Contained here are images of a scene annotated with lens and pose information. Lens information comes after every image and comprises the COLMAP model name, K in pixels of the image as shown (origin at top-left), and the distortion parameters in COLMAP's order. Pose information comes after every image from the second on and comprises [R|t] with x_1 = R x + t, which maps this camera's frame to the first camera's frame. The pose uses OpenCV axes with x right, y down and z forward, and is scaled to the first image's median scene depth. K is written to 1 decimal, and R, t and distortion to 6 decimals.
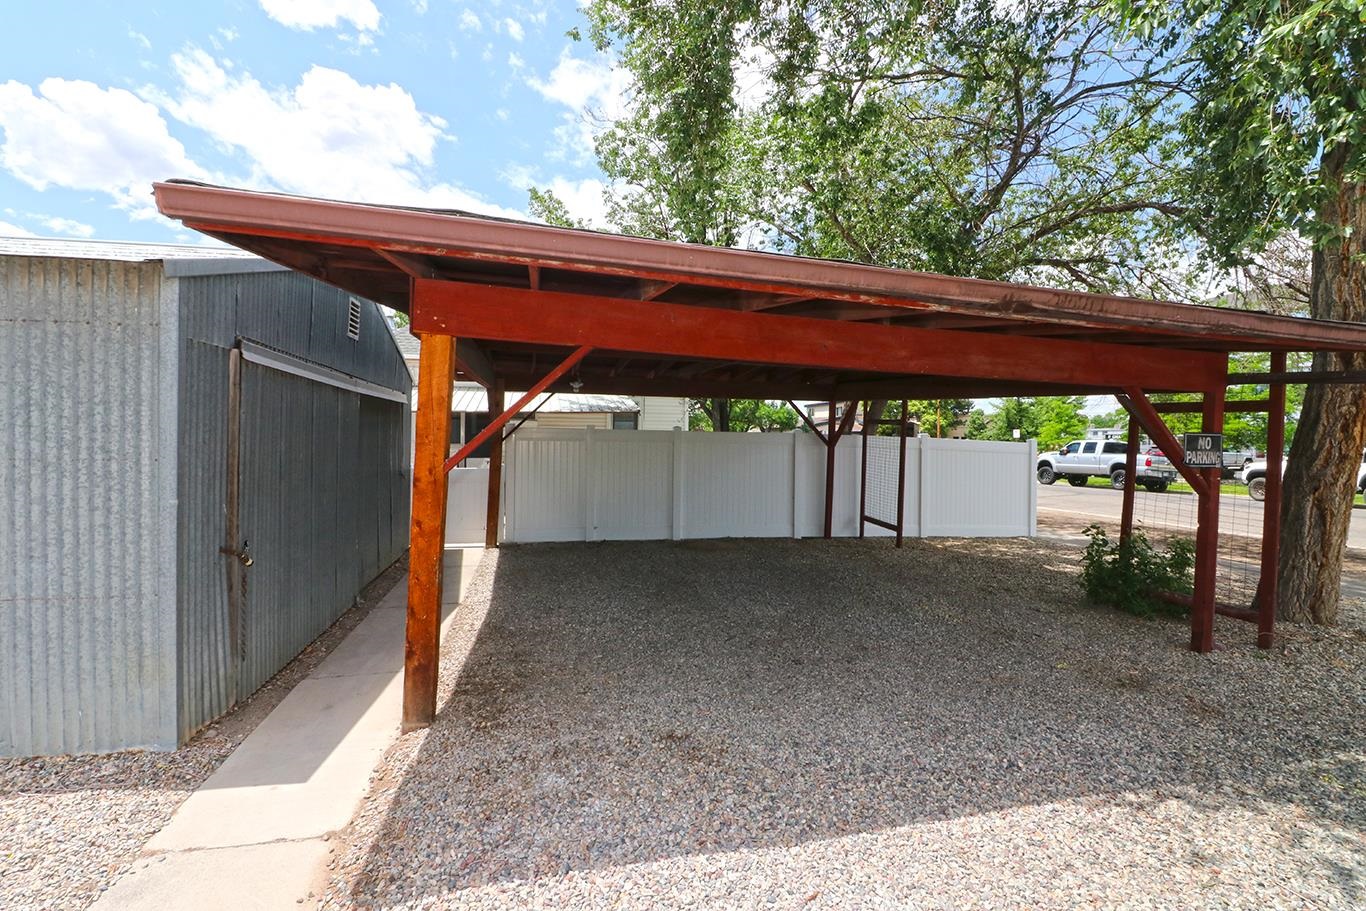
lens RADIAL K [[625.6, 0, 679.6], [0, 625.6, 437.5], [0, 0, 1]] dist [-0.000004, -0.012447]
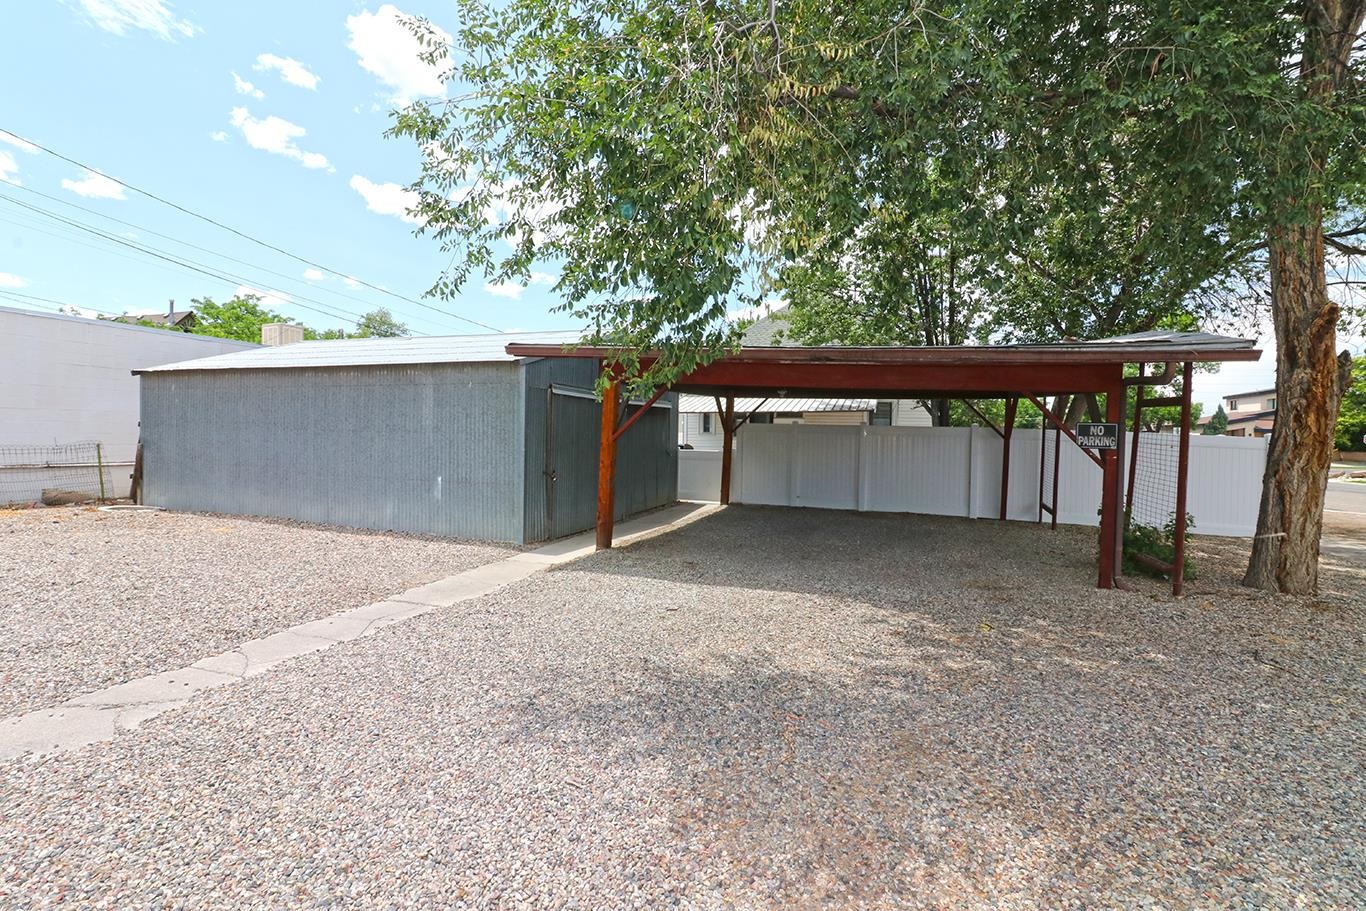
lens RADIAL K [[625.6, 0, 679.6], [0, 625.6, 437.5], [0, 0, 1]] dist [-0.000004, -0.012447]
pose [[0.847021, 0.008102, -0.531498, 0.720797], [-0.007013, 0.999967, 0.004067, 0.023054], [0.531514, 0.000283, 0.847050, -0.557481]]
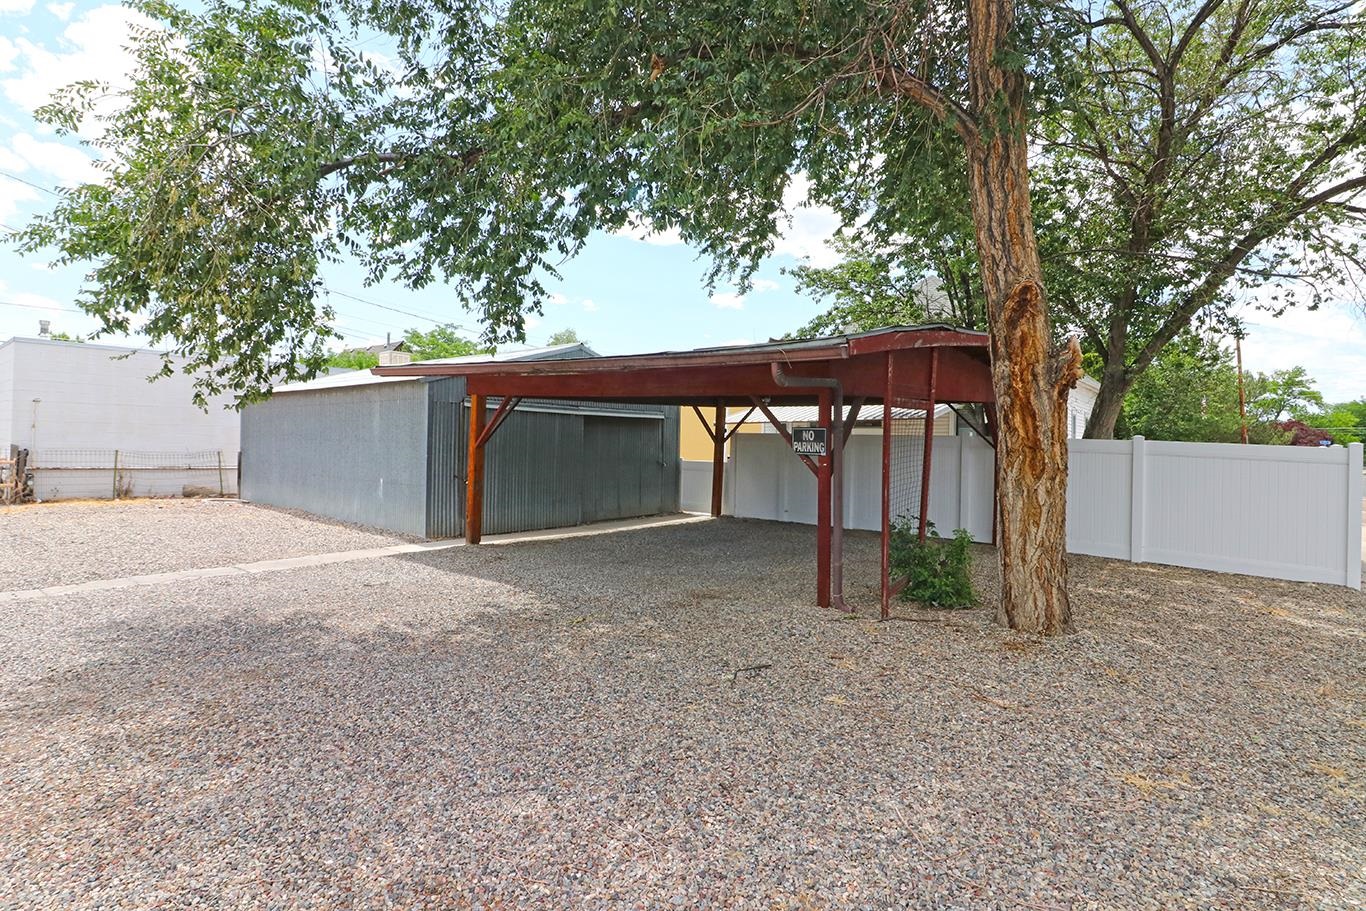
lens RADIAL K [[674.6, 0, 675.9], [0, 674.6, 438.4], [0, 0, 1]] dist [-0.000475, -0.000257]
pose [[0.611951, -0.005466, -0.790877, 1.584442], [-0.008400, 0.999875, -0.013410, 0.031880], [0.790851, 0.014850, 0.611828, -0.040214]]
